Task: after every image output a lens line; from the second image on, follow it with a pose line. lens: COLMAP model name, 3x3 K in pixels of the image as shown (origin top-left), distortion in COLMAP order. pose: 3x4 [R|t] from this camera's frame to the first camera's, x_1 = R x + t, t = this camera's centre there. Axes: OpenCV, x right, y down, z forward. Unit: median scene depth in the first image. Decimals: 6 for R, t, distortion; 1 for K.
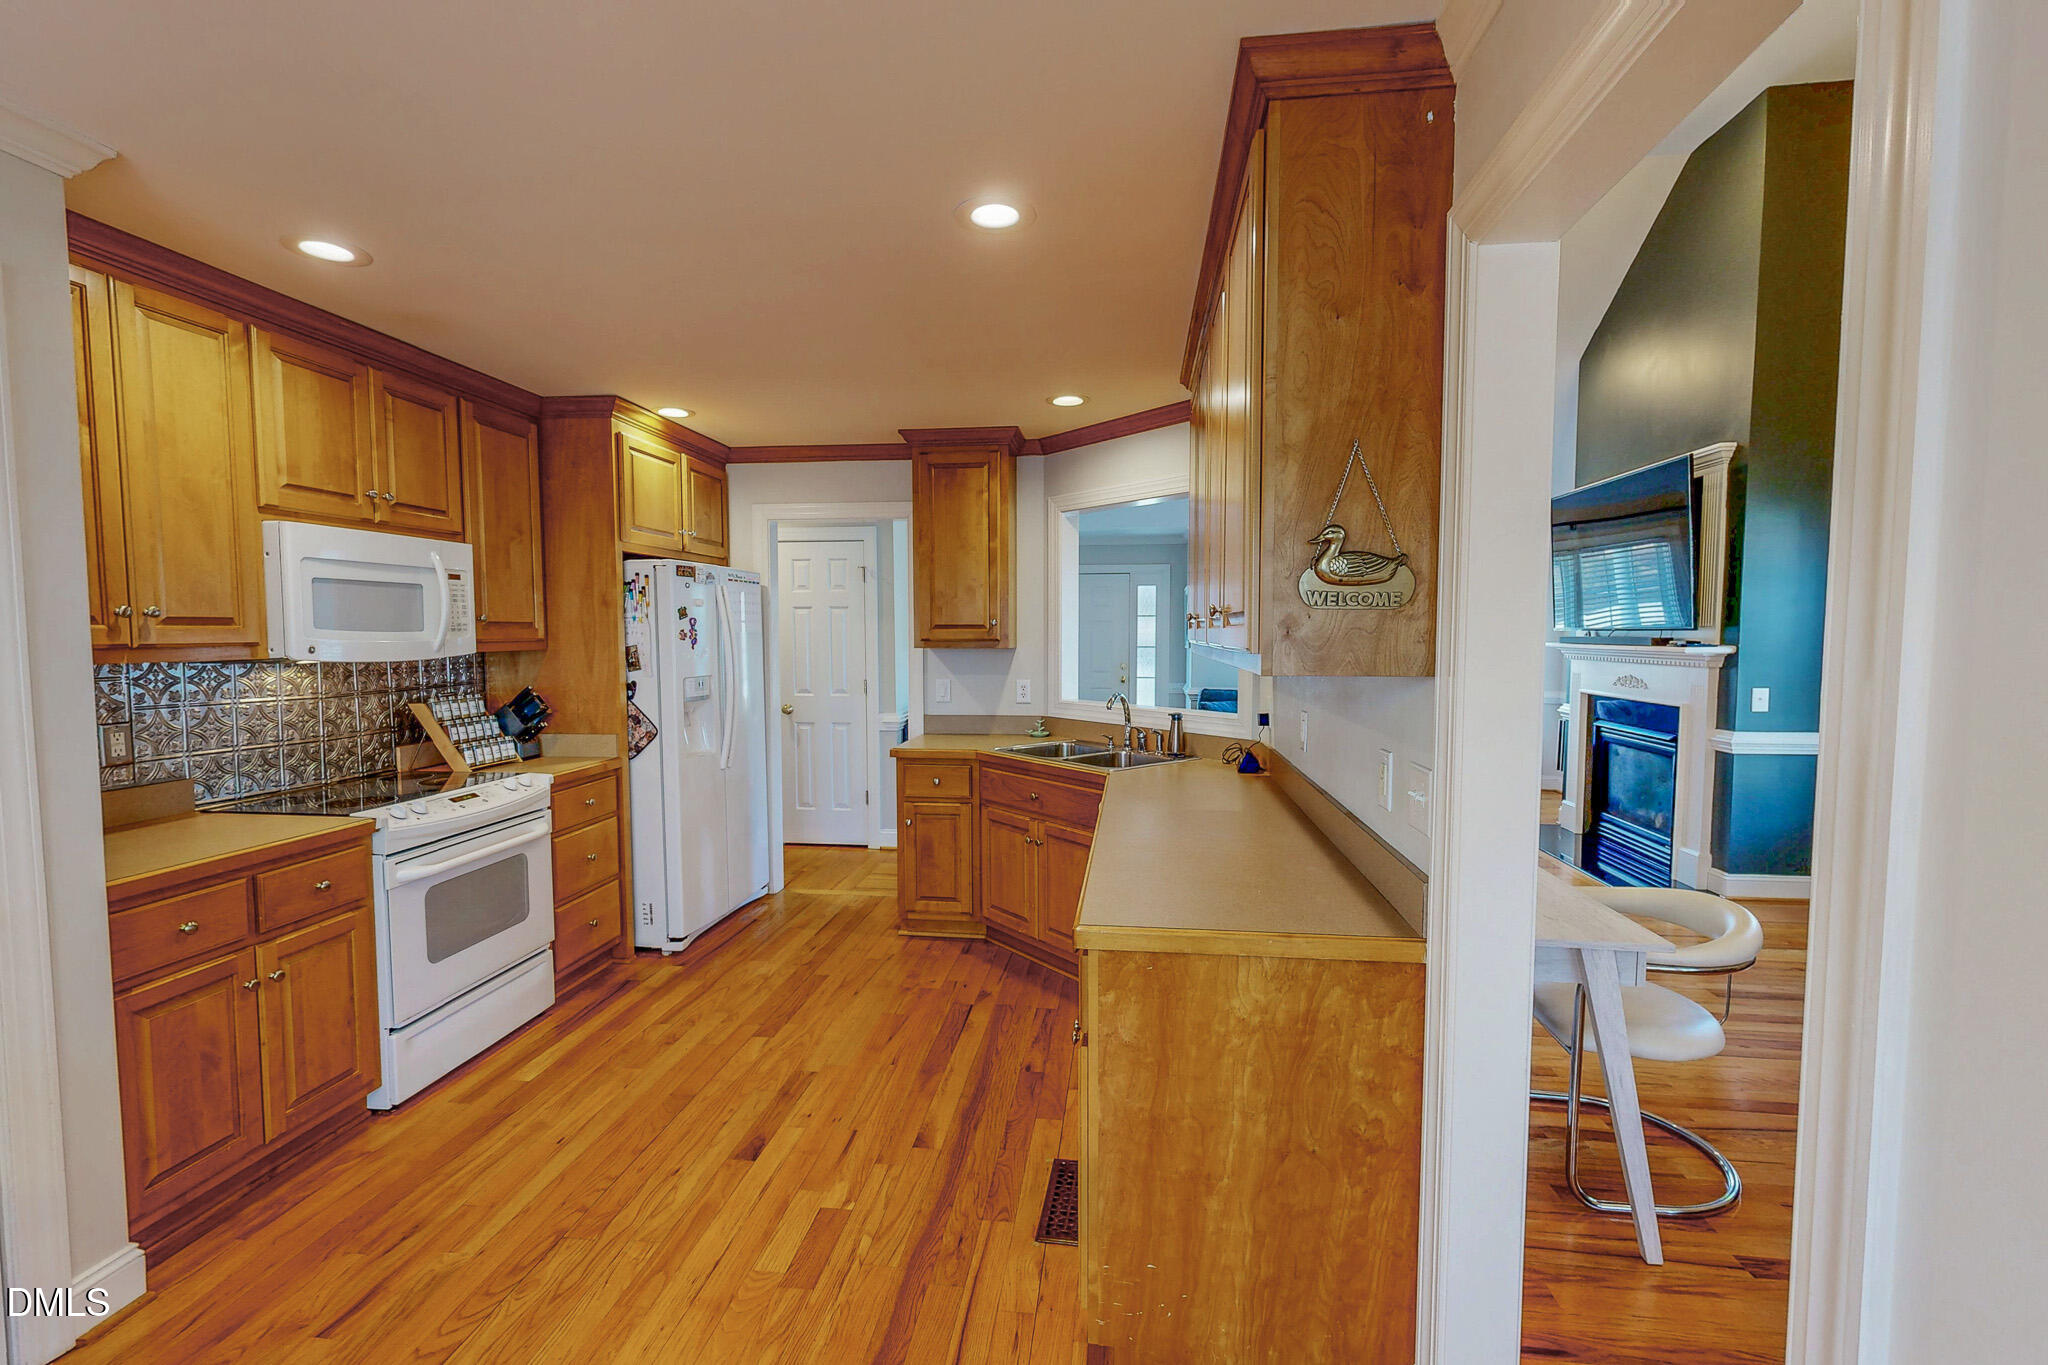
lens RADIAL K [[888.3, 0, 1021.6], [0, 888.3, 685.9], [0, 0, 1]] dist [0.000330, -0.000125]
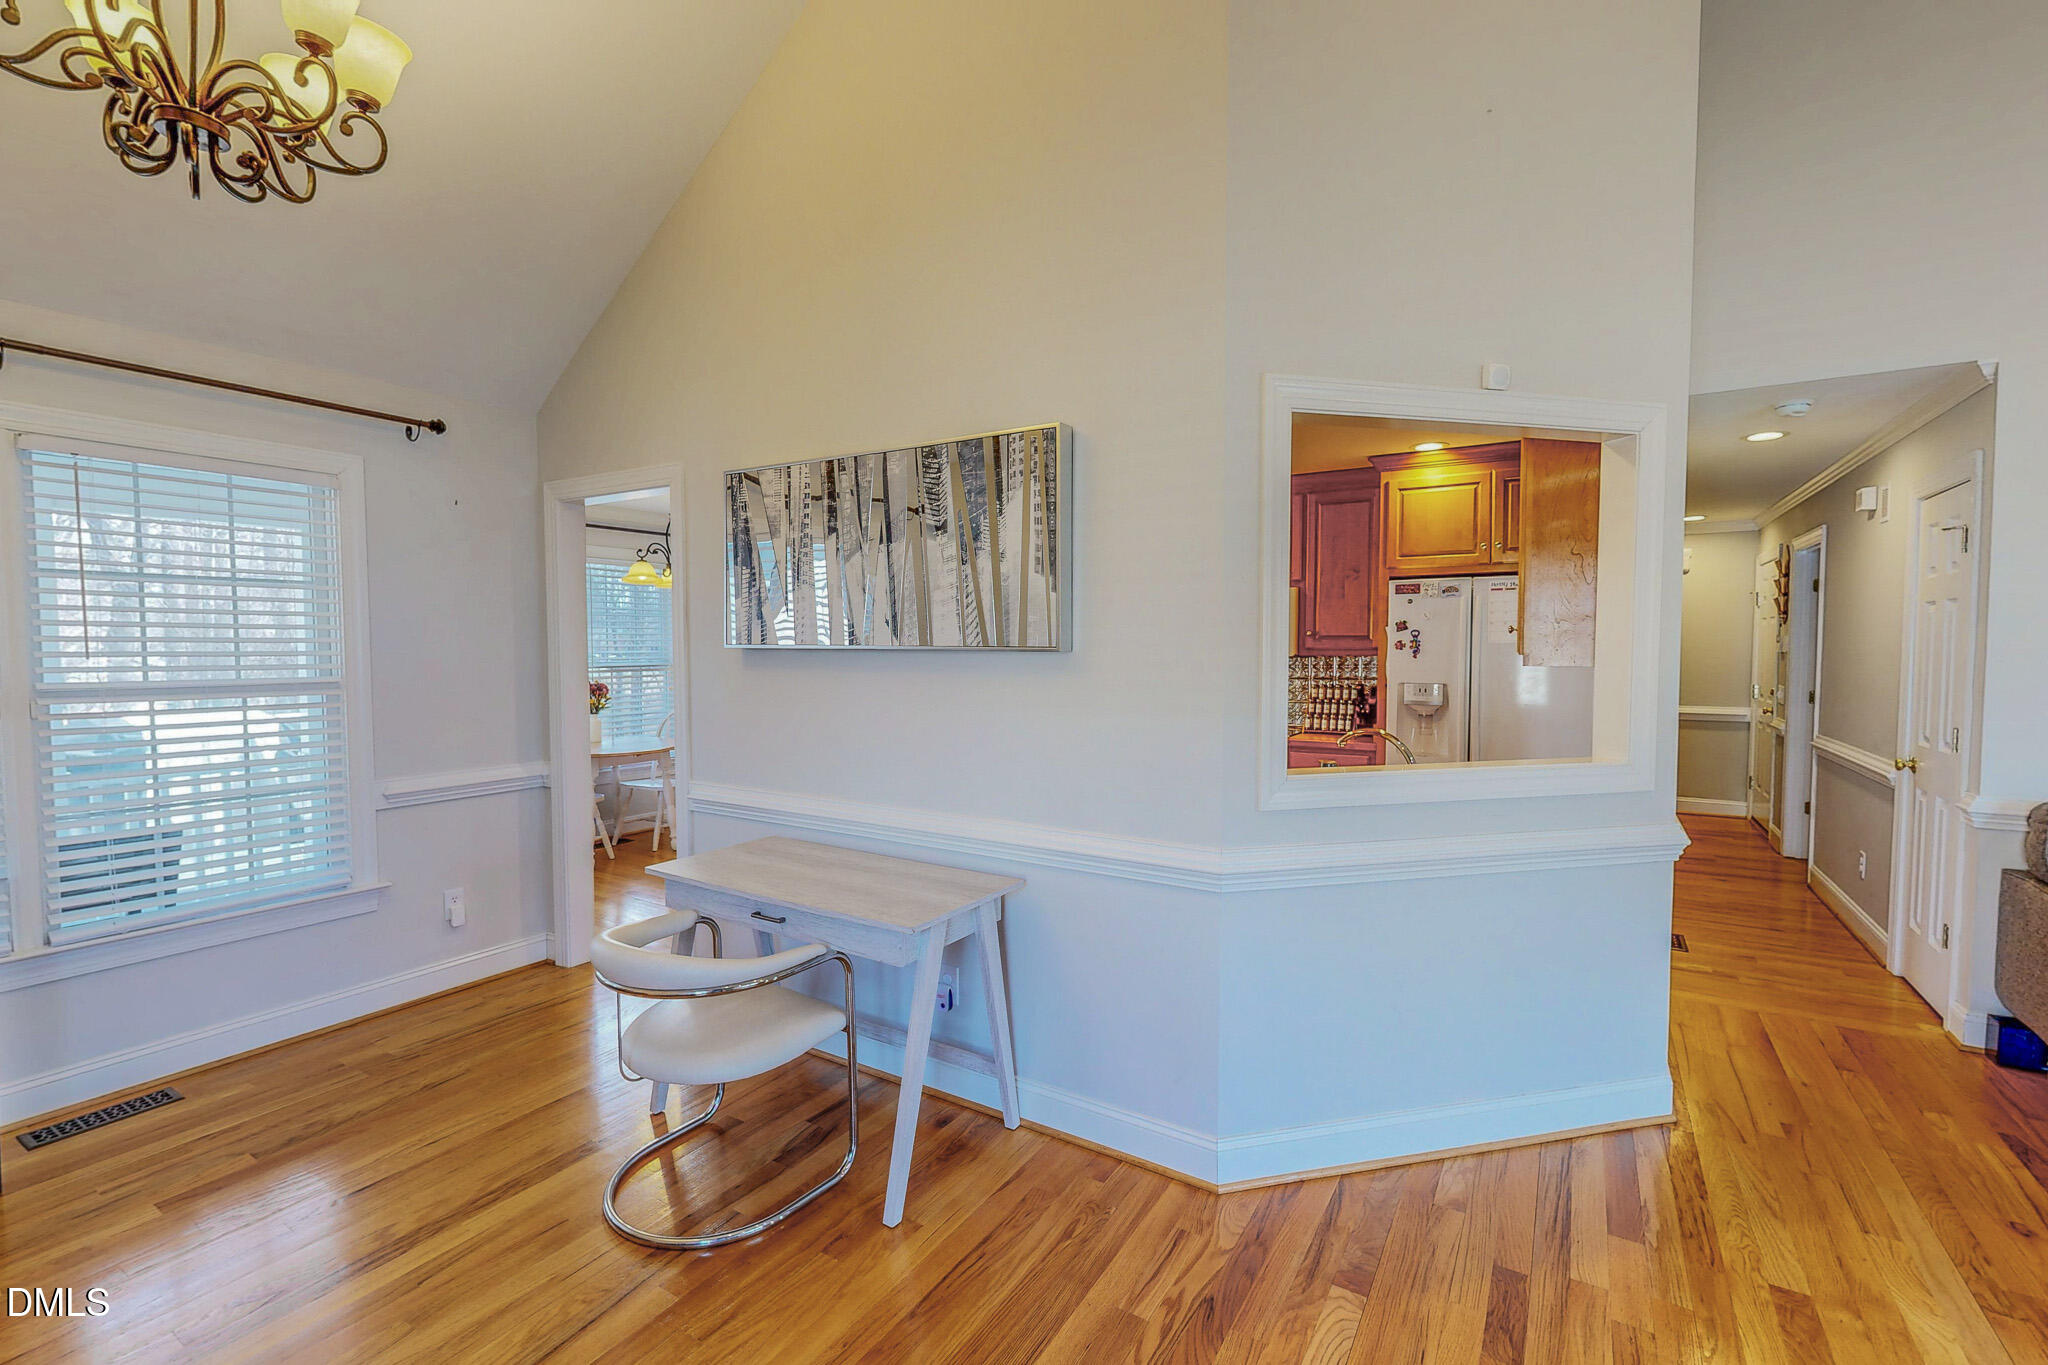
lens RADIAL K [[888.3, 0, 1023.3], [0, 888.3, 685.2], [0, 0, 1]] dist [0.000330, -0.000125]
pose [[-0.420492, 0.044154, -0.906221, 0.899413], [-0.054103, 0.995817, 0.073624, -0.066030], [0.905682, 0.079988, -0.416344, 1.076260]]
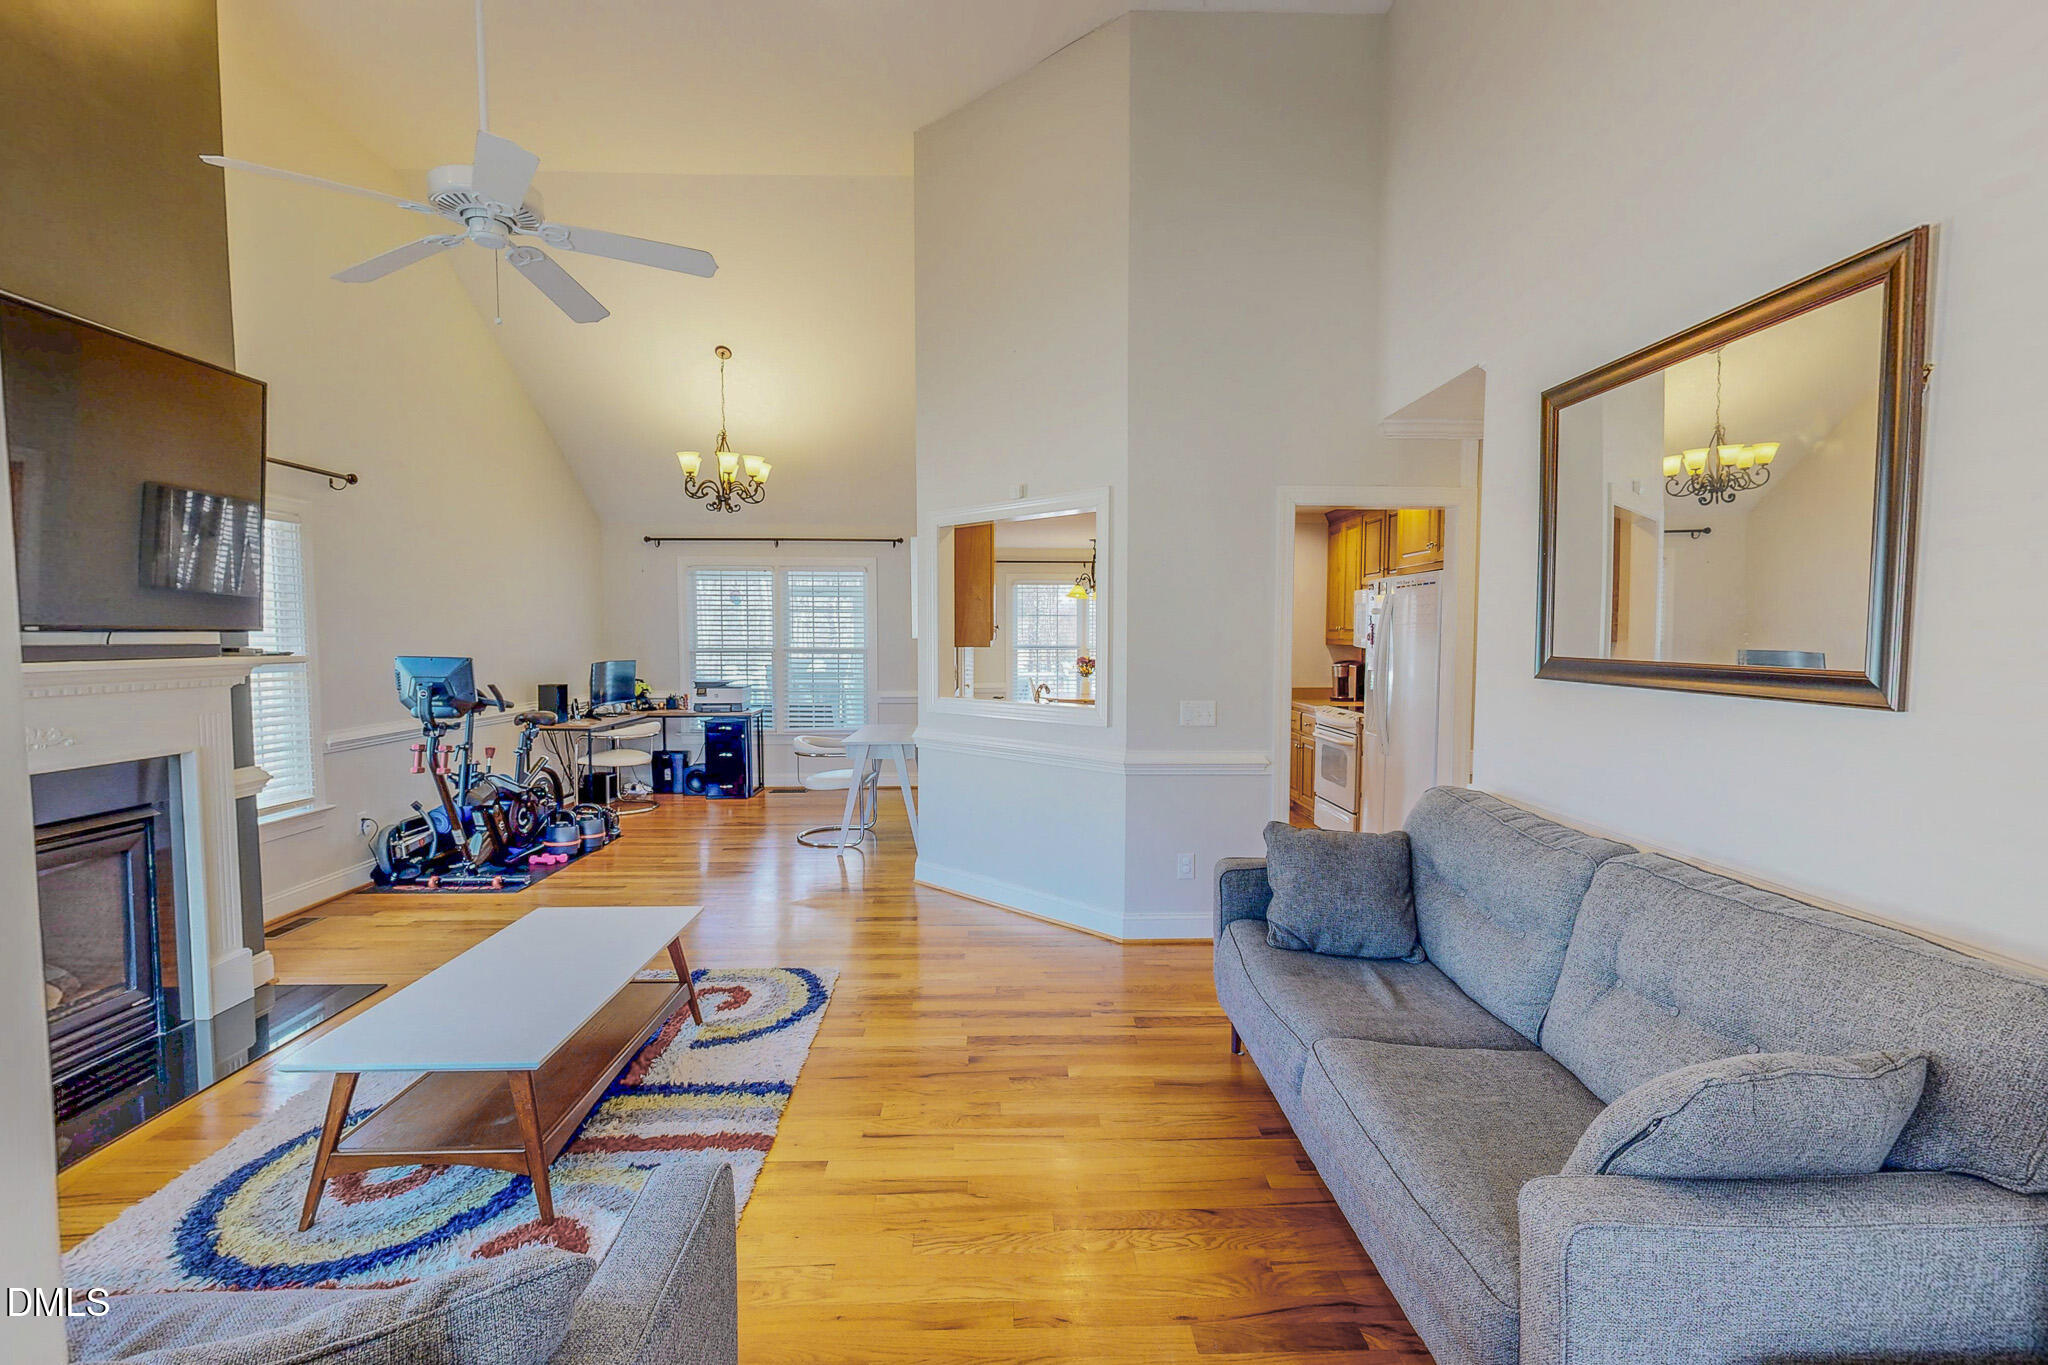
lens RADIAL K [[888.3, 0, 1024.6], [0, 888.3, 685.4], [0, 0, 1]] dist [0.000330, -0.000125]
pose [[-0.988521, 0.008568, -0.150840, 0.334537], [-0.009310, 0.993039, 0.117418, -0.140485], [0.150796, 0.117475, -0.981560, 2.306954]]
